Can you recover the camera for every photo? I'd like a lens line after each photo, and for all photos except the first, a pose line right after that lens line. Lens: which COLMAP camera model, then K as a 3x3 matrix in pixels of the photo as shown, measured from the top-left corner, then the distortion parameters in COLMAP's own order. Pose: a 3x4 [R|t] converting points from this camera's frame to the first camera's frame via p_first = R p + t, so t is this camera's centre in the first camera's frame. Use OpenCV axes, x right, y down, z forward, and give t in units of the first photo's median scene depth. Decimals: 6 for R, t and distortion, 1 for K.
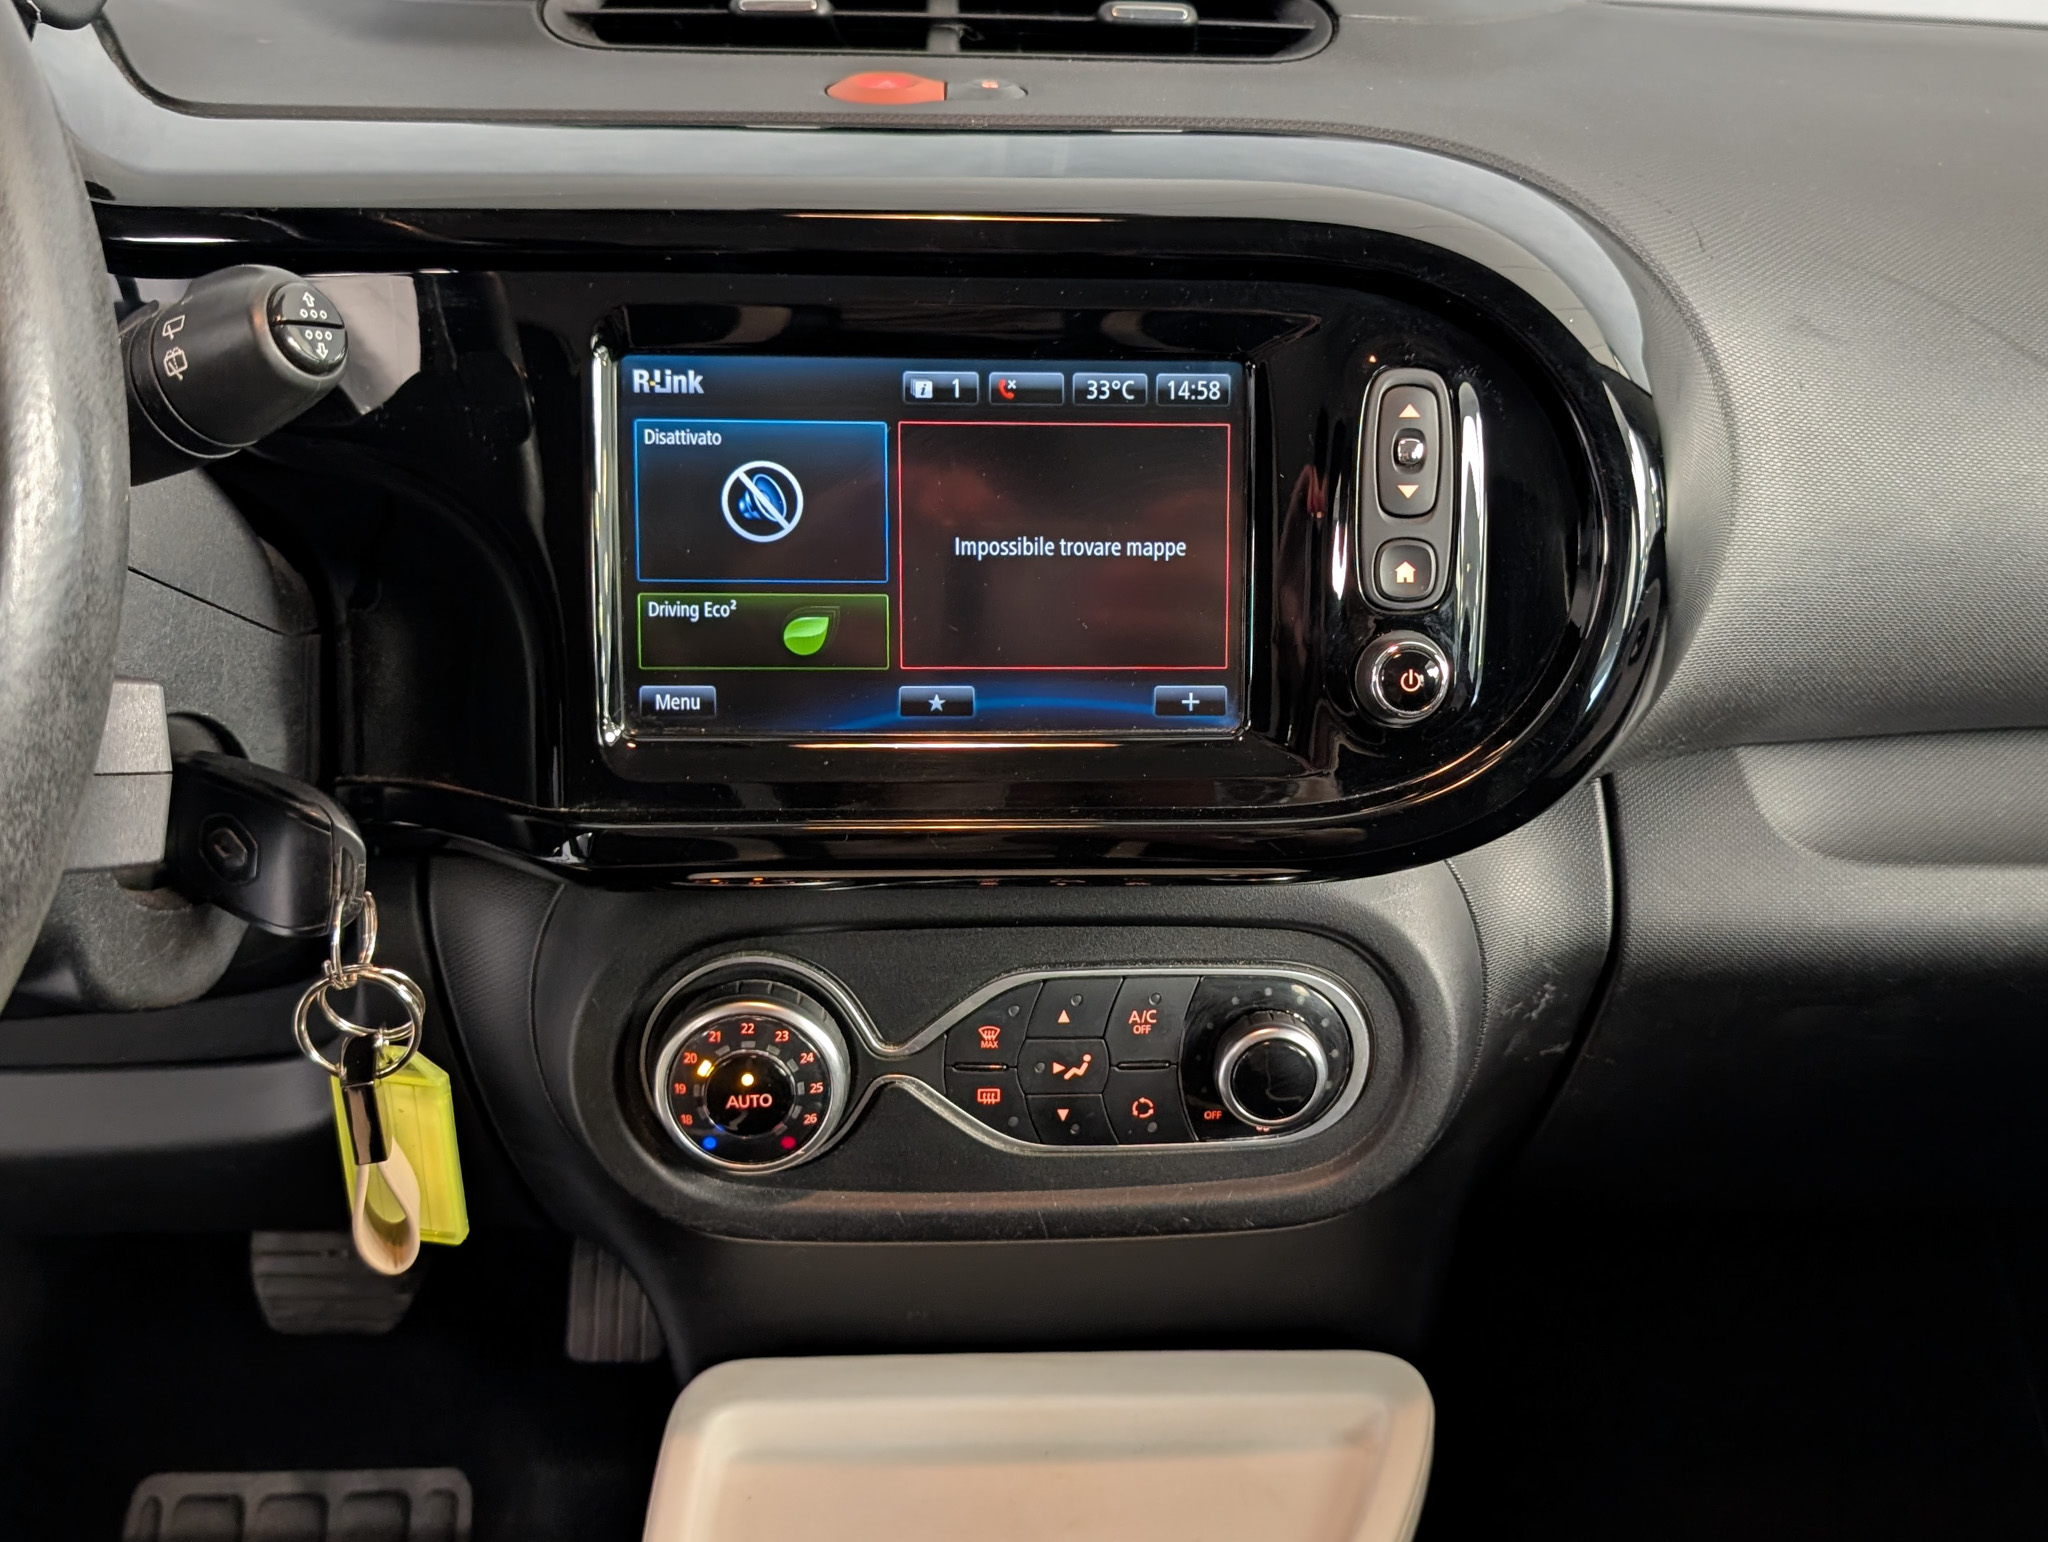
lens RADIAL K [[2072.7, 0, 1105.9], [0, 2072.7, 743.3], [0, 0, 1]] dist [0.147602, -0.413394]
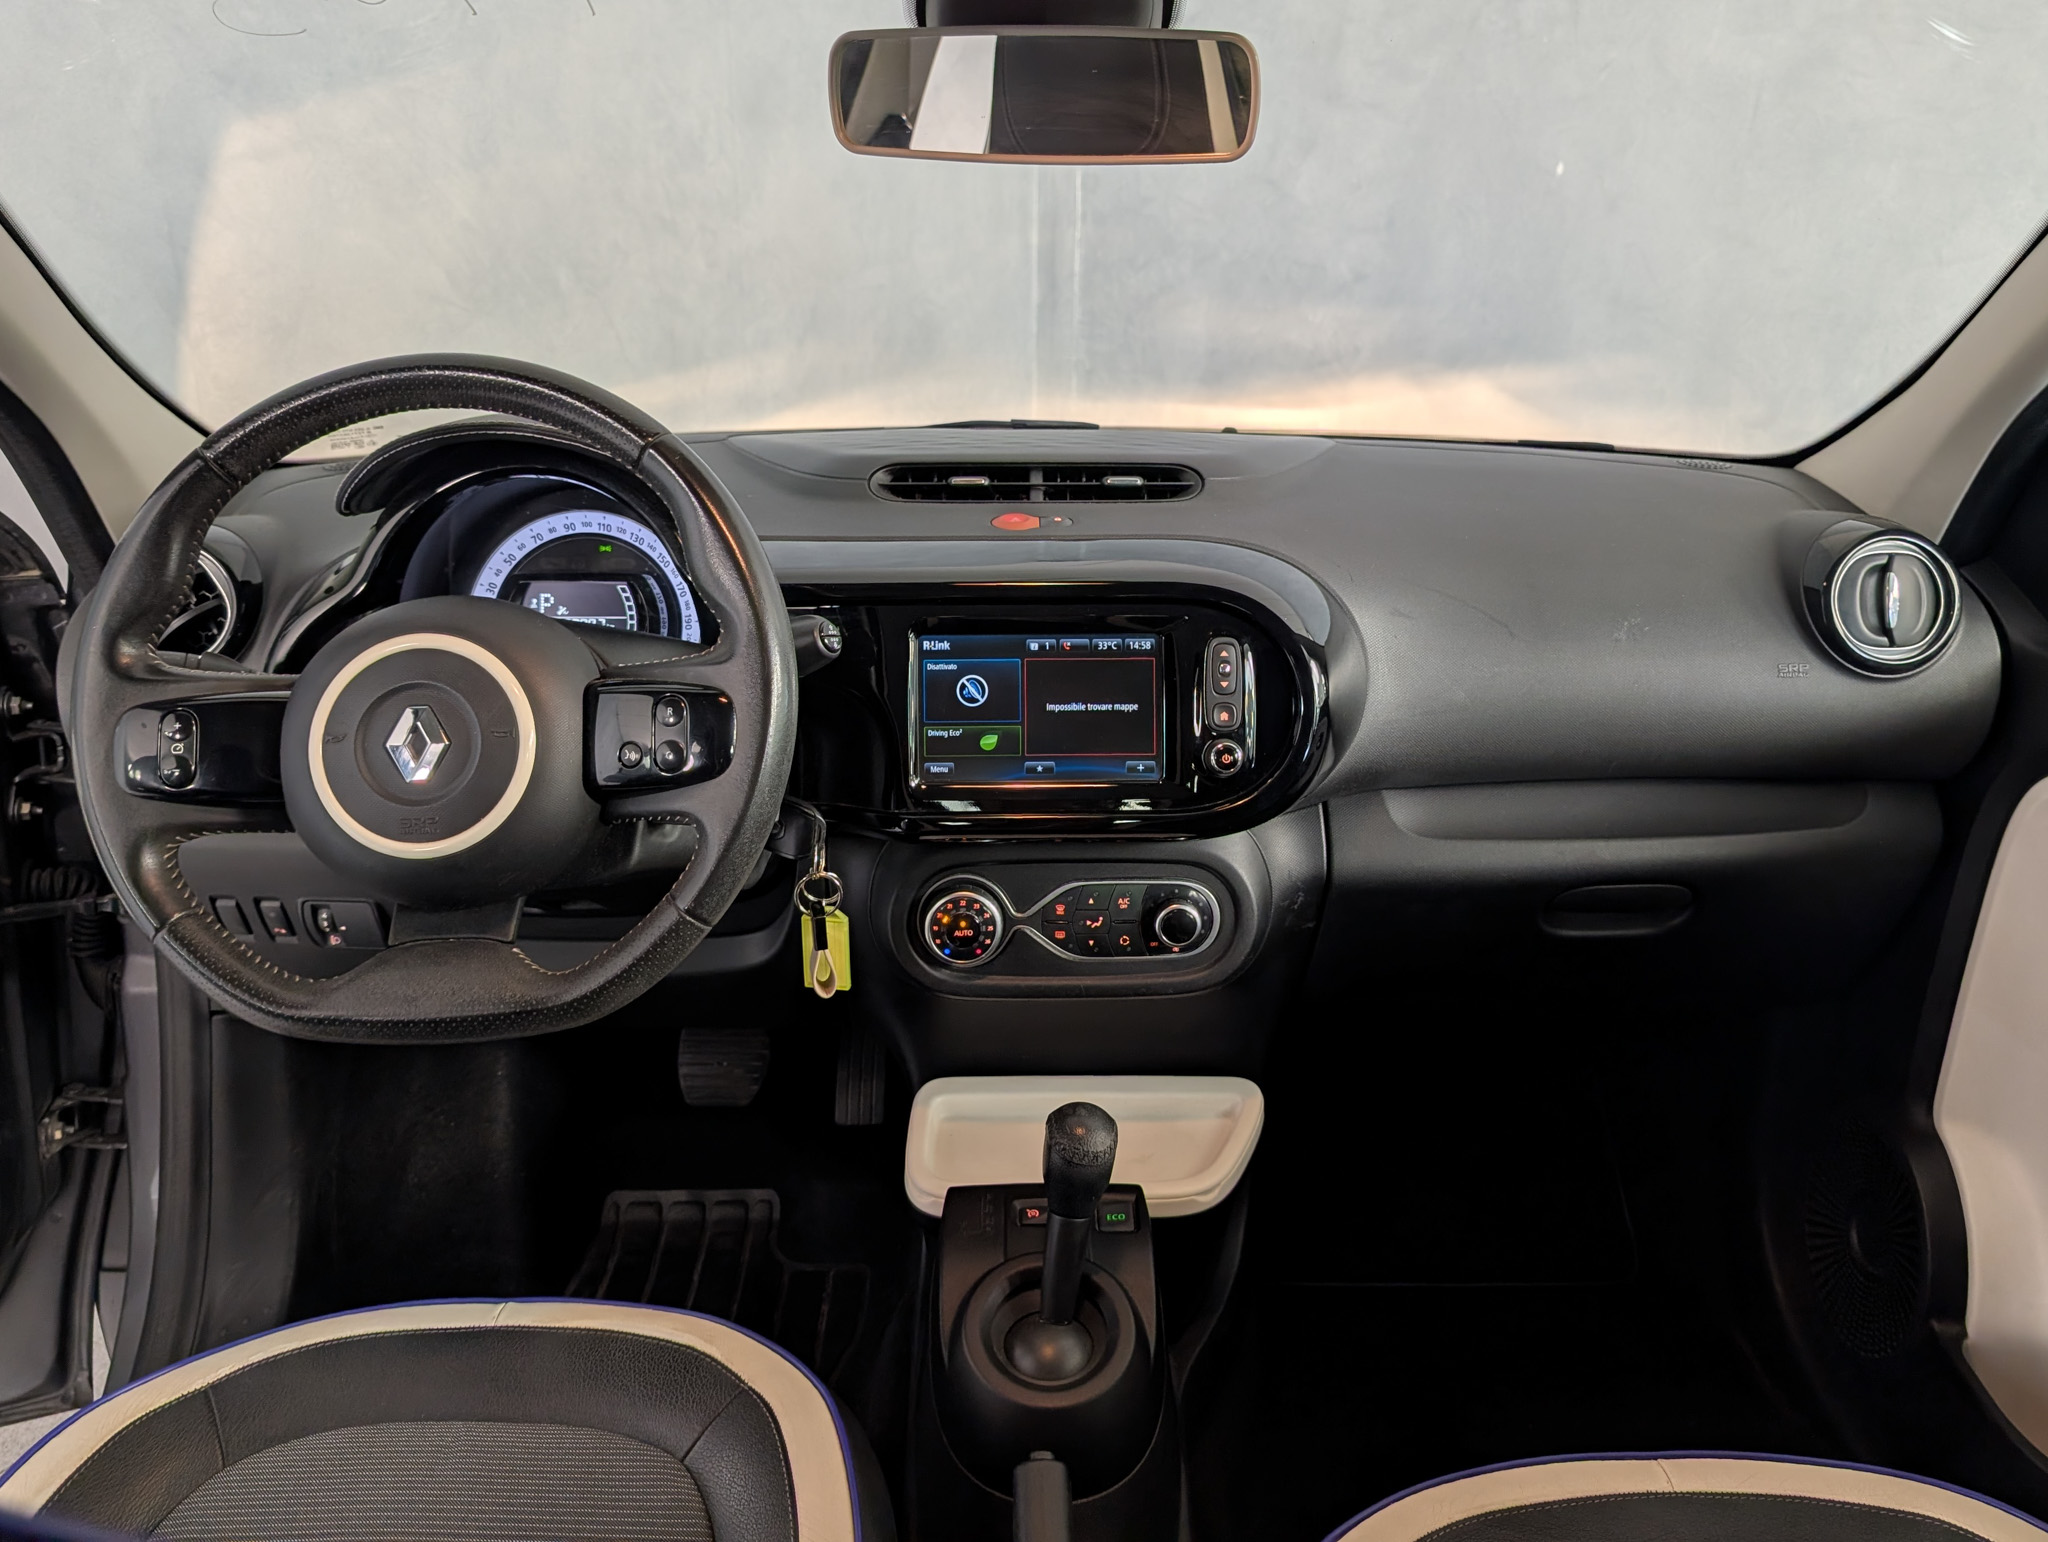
lens RADIAL K [[1657.1, 0, 1033.3], [0, 1657.1, 697.8], [0, 0, 1]] dist [0.042147, -0.085690]
pose [[0.998776, -0.009954, -0.048455, 0.008458], [0.005543, 0.995896, -0.090332, 0.071885], [0.049155, 0.089953, 0.994732, -0.954310]]
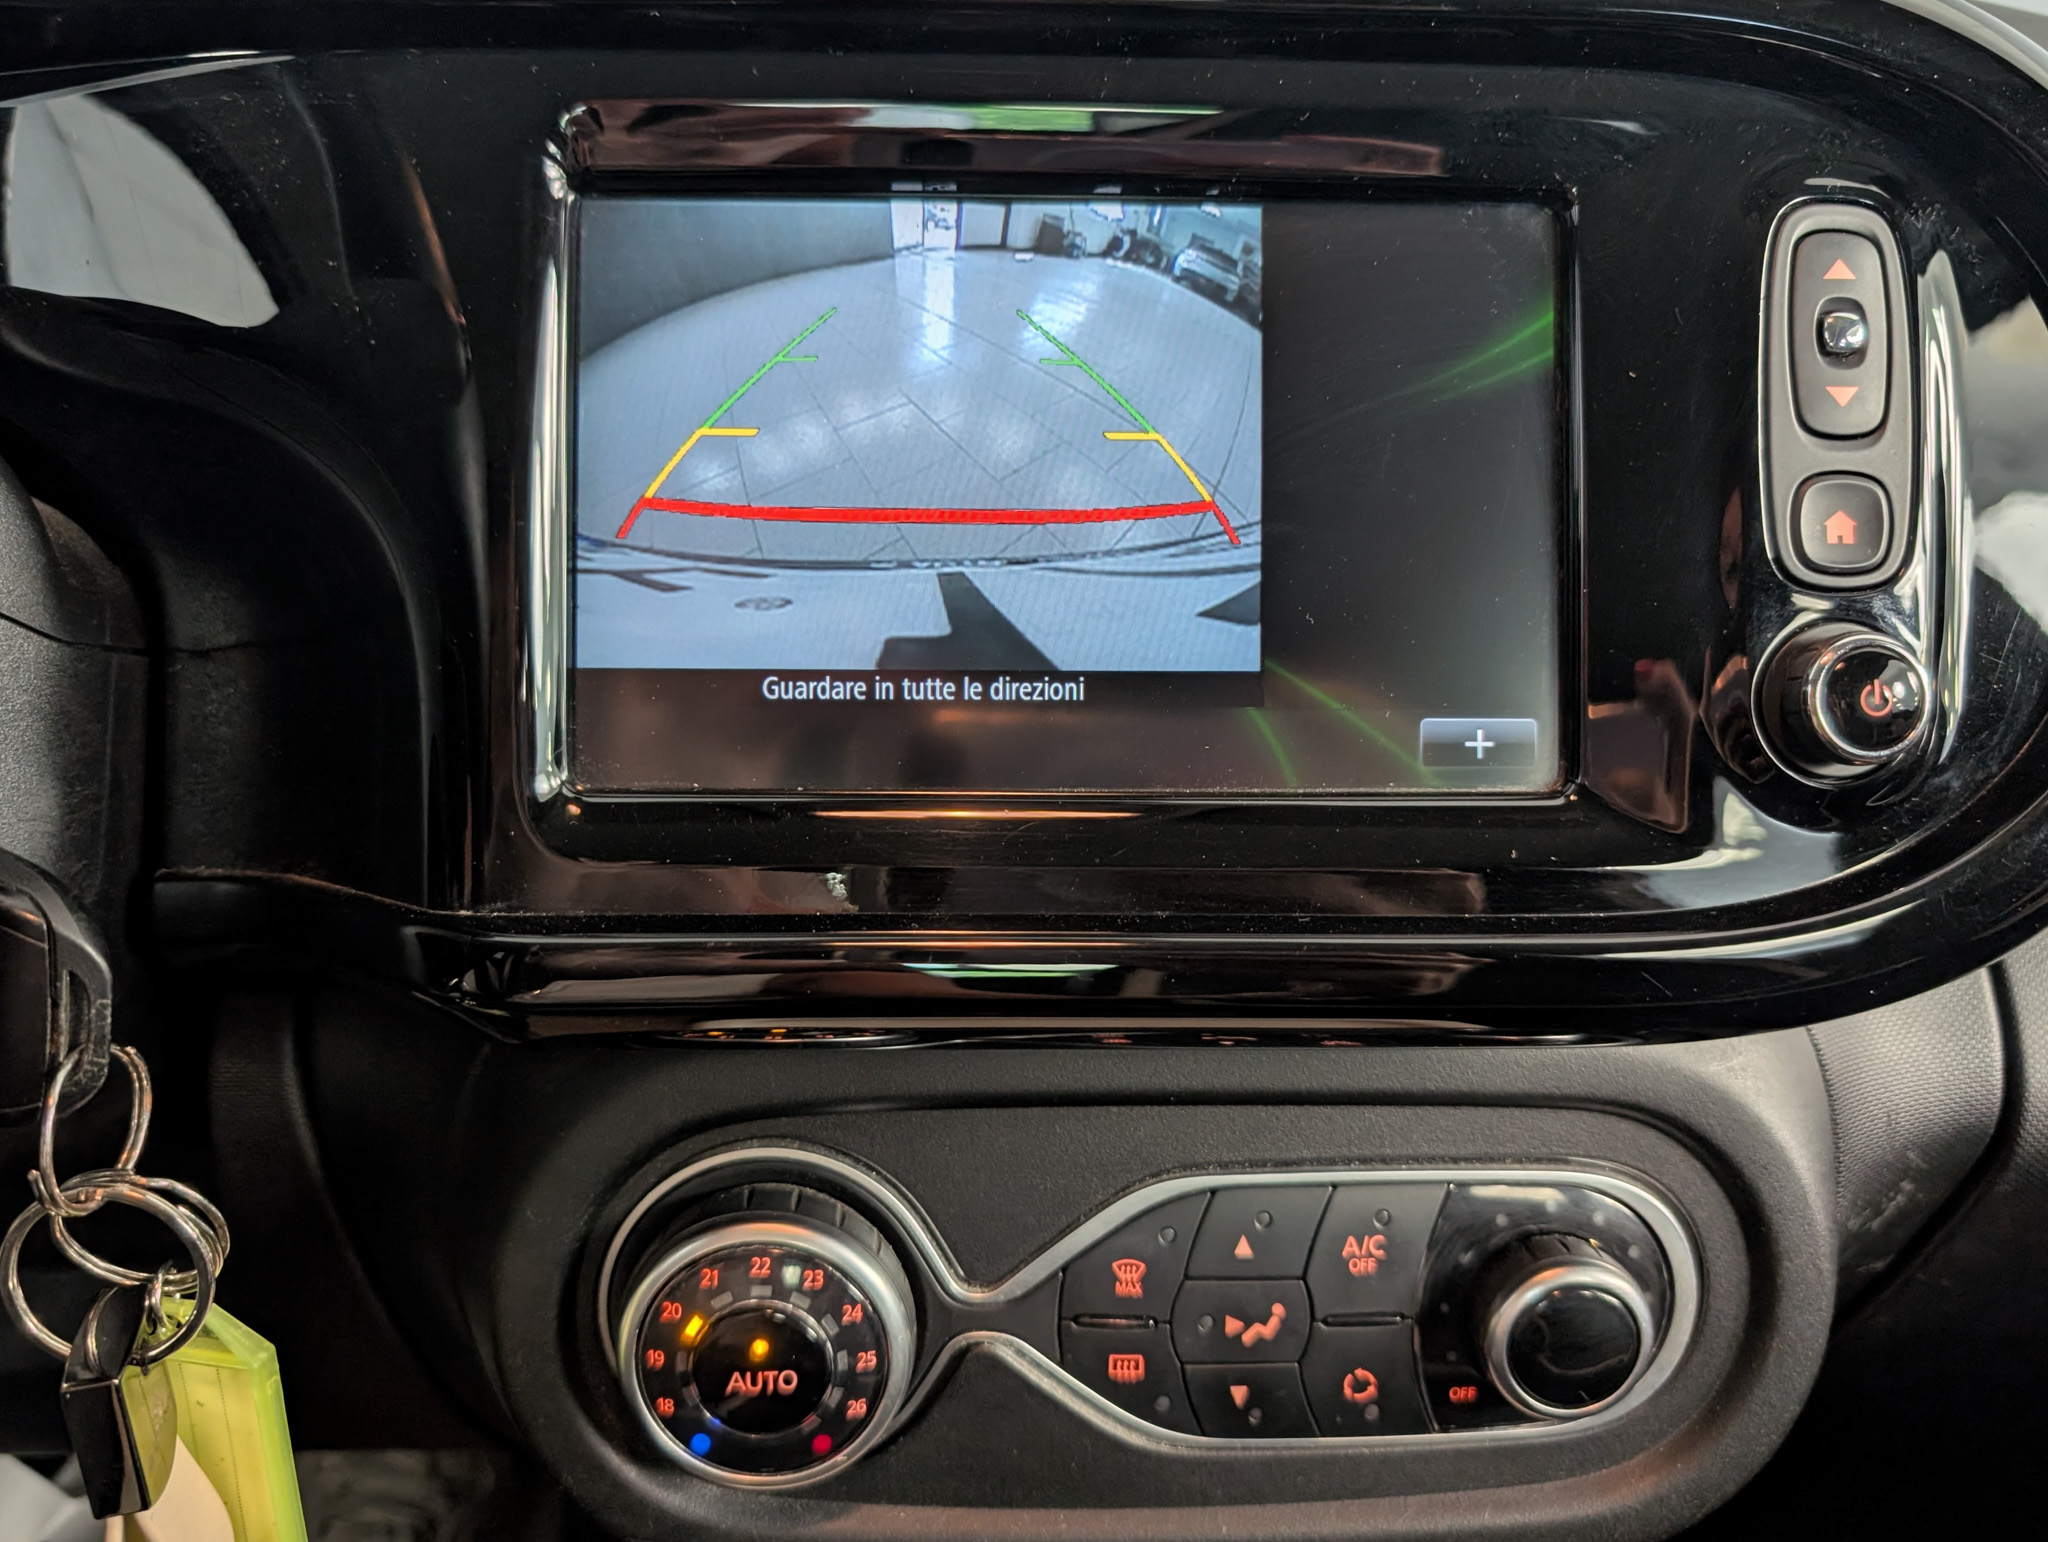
lens RADIAL K [[1686.6, 0, 1020.2], [0, 1686.6, 760.4], [0, 0, 1]] dist [-0.036304, 0.000502]
pose [[0.999671, -0.000015, -0.025662, -0.078323], [-0.002329, 0.995819, -0.091316, 0.029050], [0.025556, 0.091345, 0.995491, 0.471591]]
